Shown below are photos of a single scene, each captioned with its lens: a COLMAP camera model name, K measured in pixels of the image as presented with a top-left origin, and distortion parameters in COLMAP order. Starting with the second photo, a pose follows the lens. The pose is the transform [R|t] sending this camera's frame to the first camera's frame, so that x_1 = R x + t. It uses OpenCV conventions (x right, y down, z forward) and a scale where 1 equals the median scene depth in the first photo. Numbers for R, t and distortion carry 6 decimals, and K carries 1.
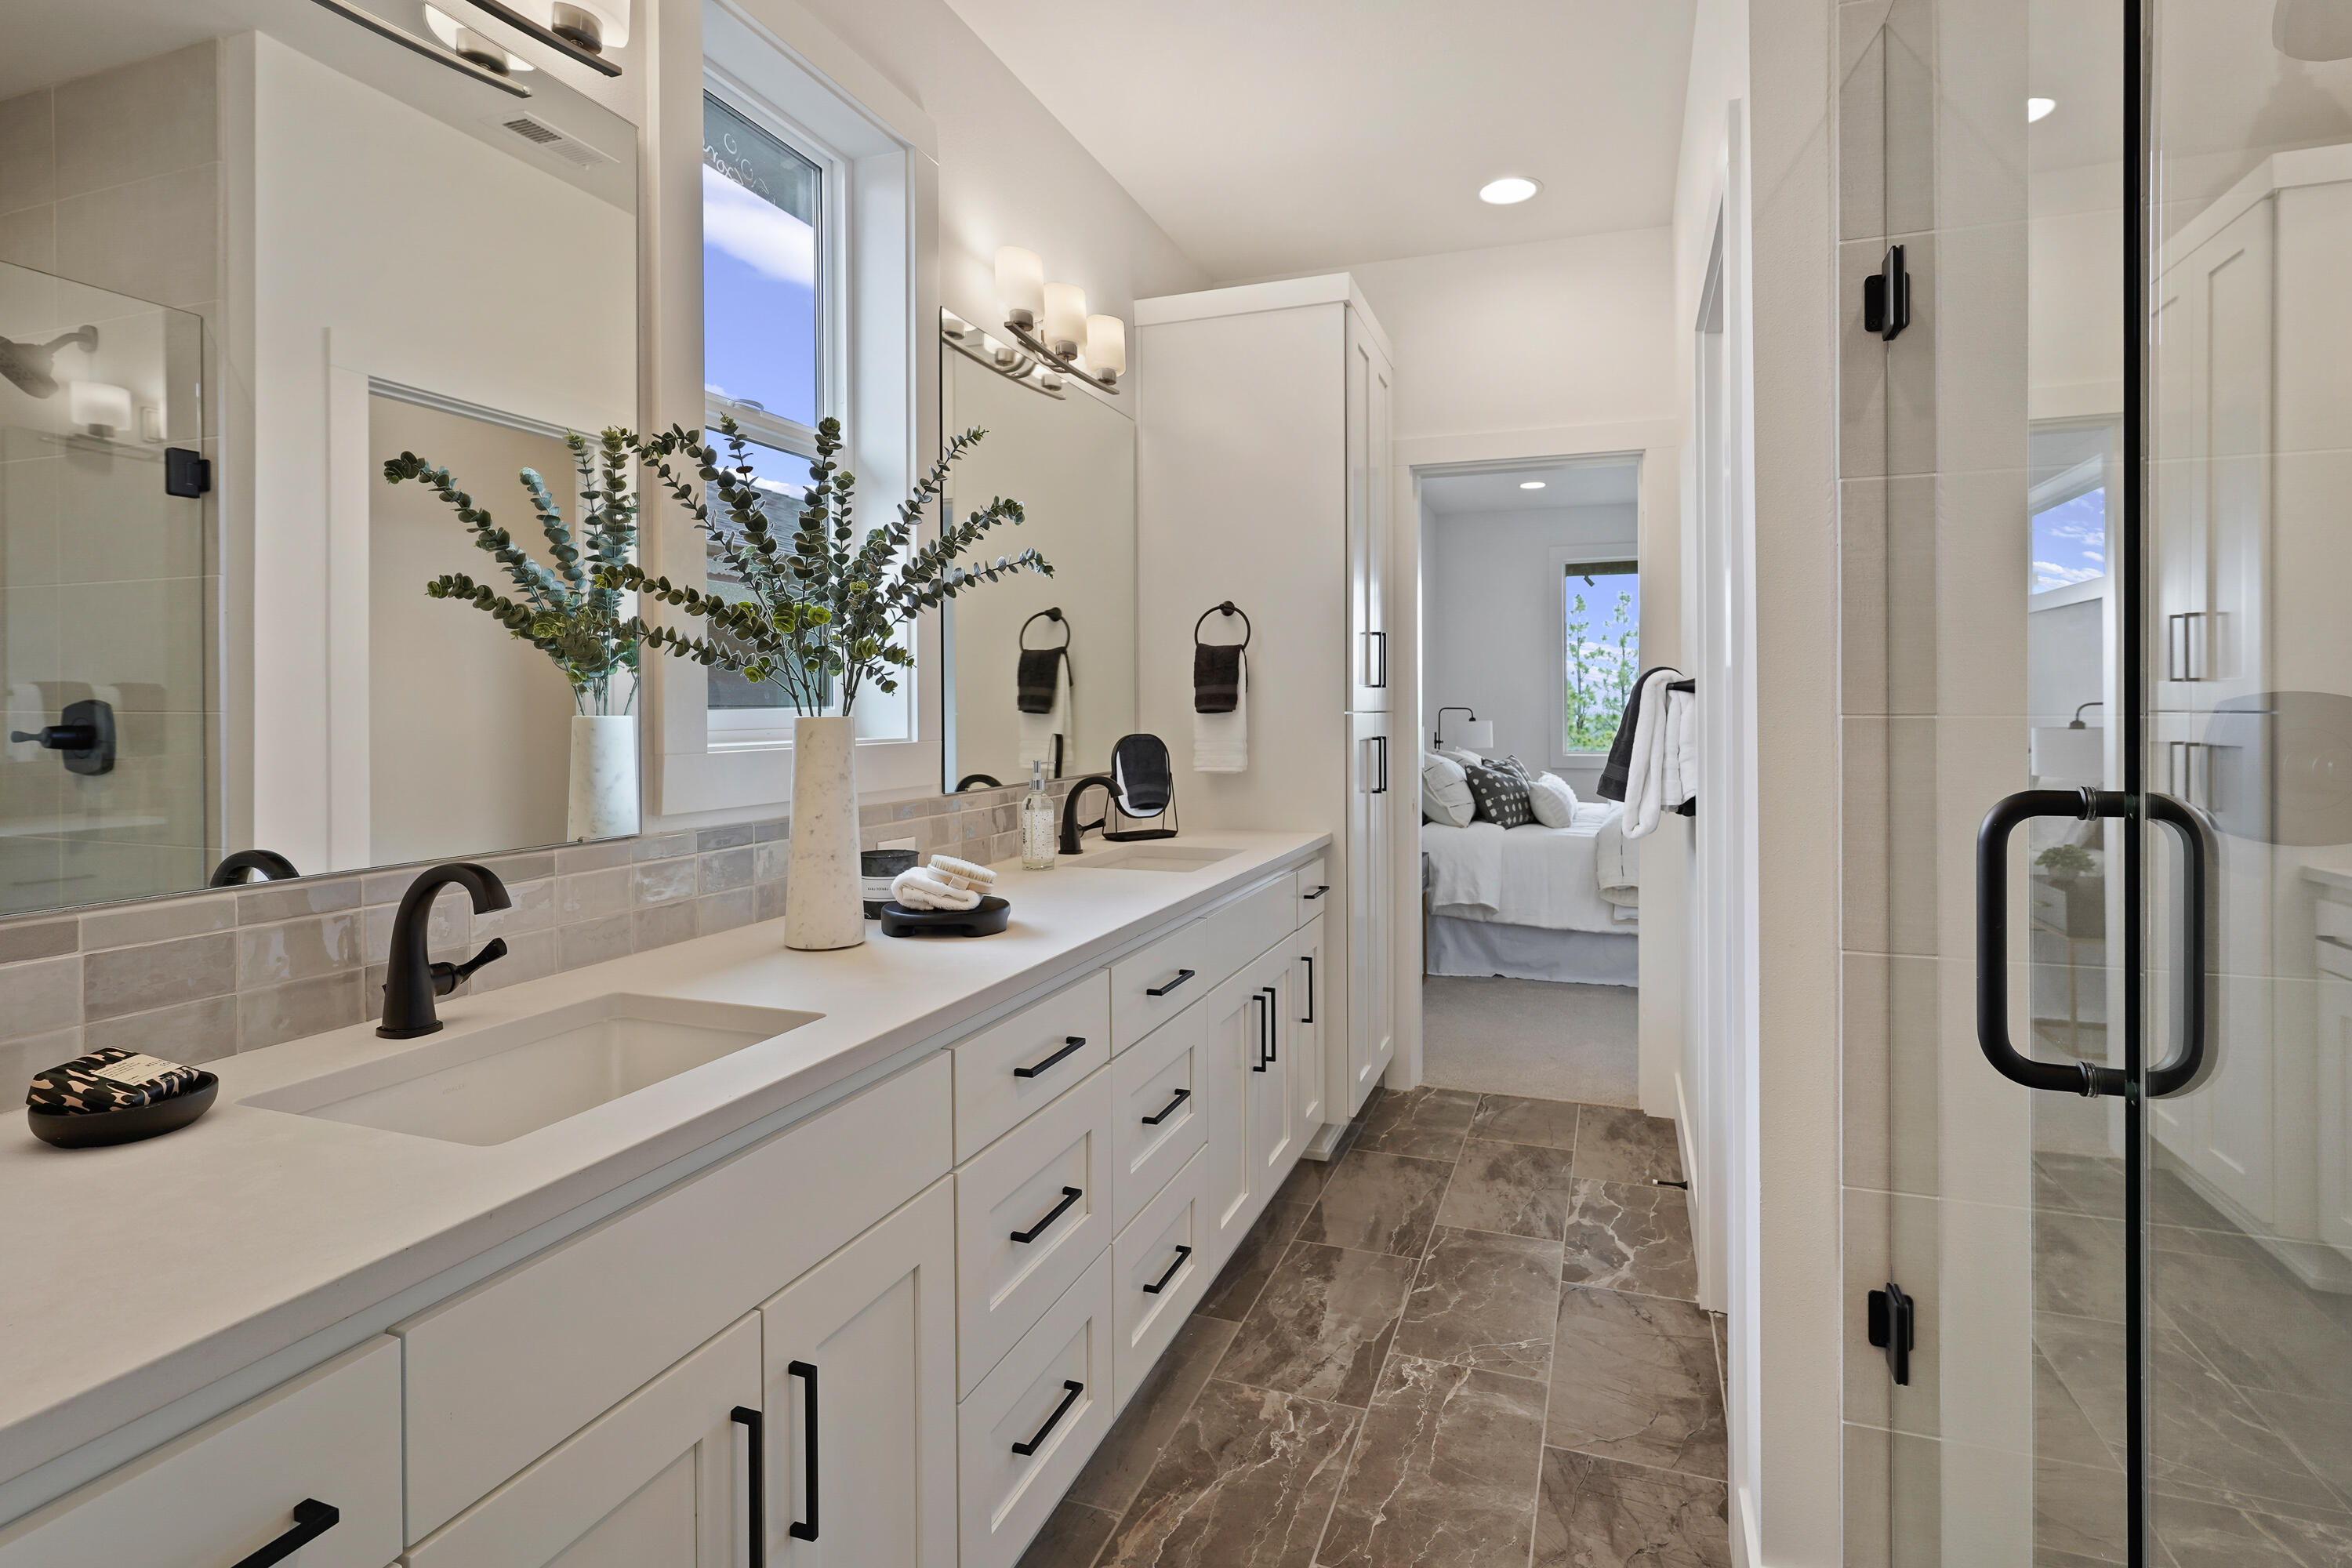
lens RADIAL K [[1170.2, 0, 1184.4], [0, 1170.2, 739.1], [0, 0, 1]] dist [-0.006392, 0.008449]
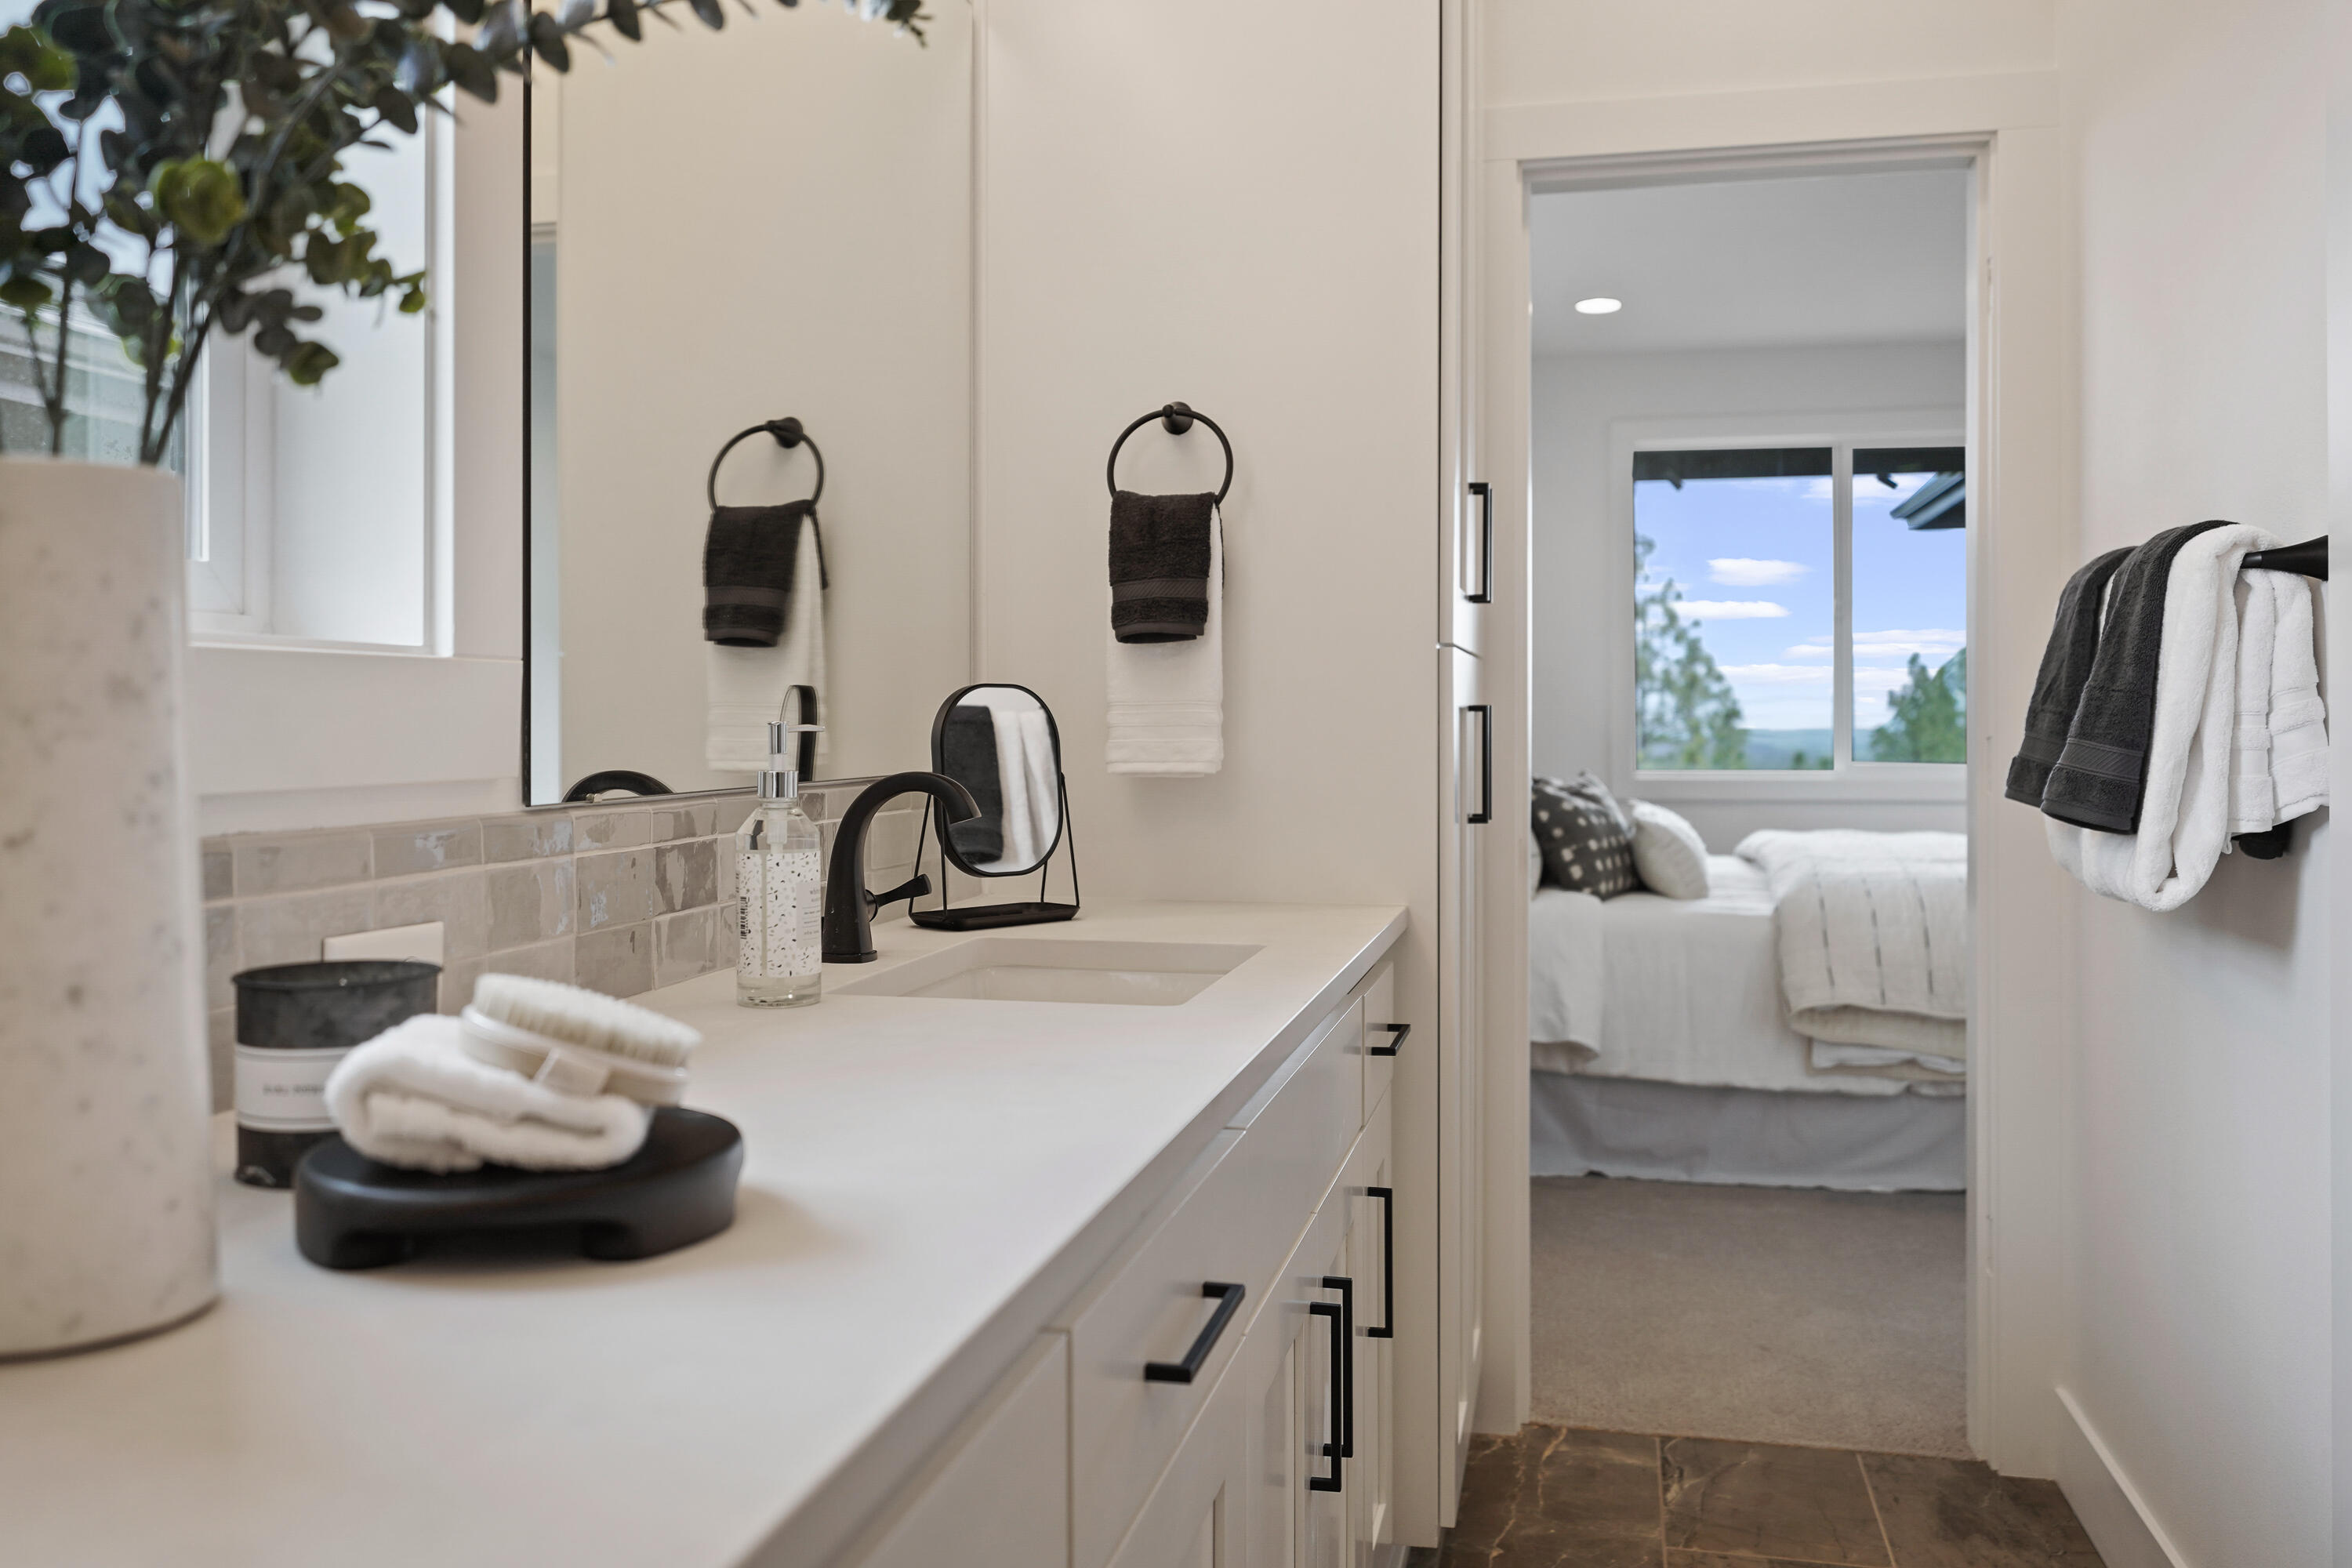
lens RADIAL K [[1849.4, 0, 1185.2], [0, 1849.4, 725.1], [0, 0, 1]] dist [0.002146, 0.005350]
pose [[0.990954, 0.003560, 0.134156, -0.057350], [-0.000302, 0.999705, -0.024300, 0.026227], [-0.134203, 0.024040, 0.990662, 0.287811]]
